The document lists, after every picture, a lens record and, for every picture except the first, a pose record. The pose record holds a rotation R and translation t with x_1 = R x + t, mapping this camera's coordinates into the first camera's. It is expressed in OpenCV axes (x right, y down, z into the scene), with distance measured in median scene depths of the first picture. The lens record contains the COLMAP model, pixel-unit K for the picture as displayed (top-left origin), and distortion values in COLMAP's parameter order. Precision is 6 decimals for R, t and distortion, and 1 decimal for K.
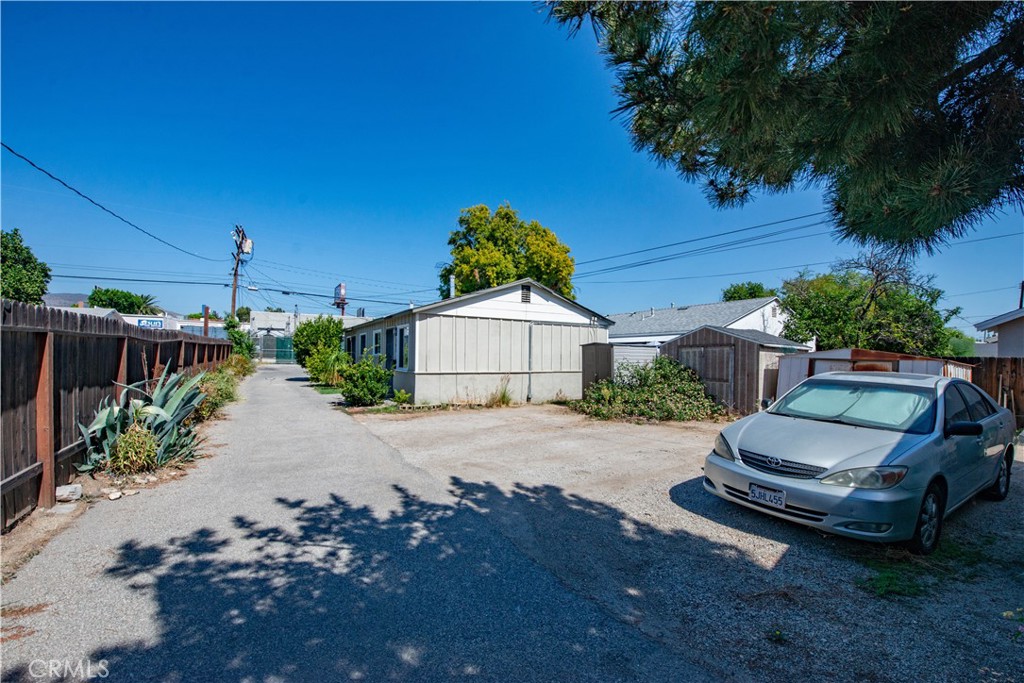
lens RADIAL K [[433.1, 0, 514.6], [0, 433.1, 351.1], [0, 0, 1]] dist [-0.024274, 0.000438]
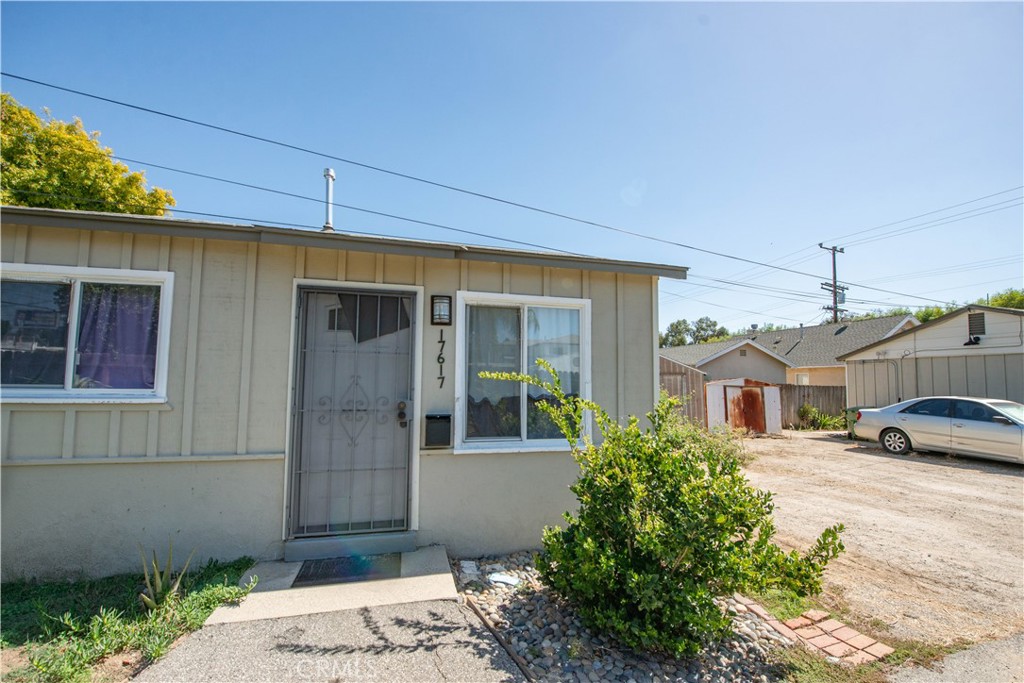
lens RADIAL K [[422.7, 0, 513.4], [0, 422.7, 347.9], [0, 0, 1]] dist [-0.023291, -0.000585]
pose [[0.256222, 0.061732, 0.964645, -0.222695], [-0.021160, 0.998078, -0.058251, -0.002843], [-0.966386, -0.005487, 0.257035, 0.380931]]
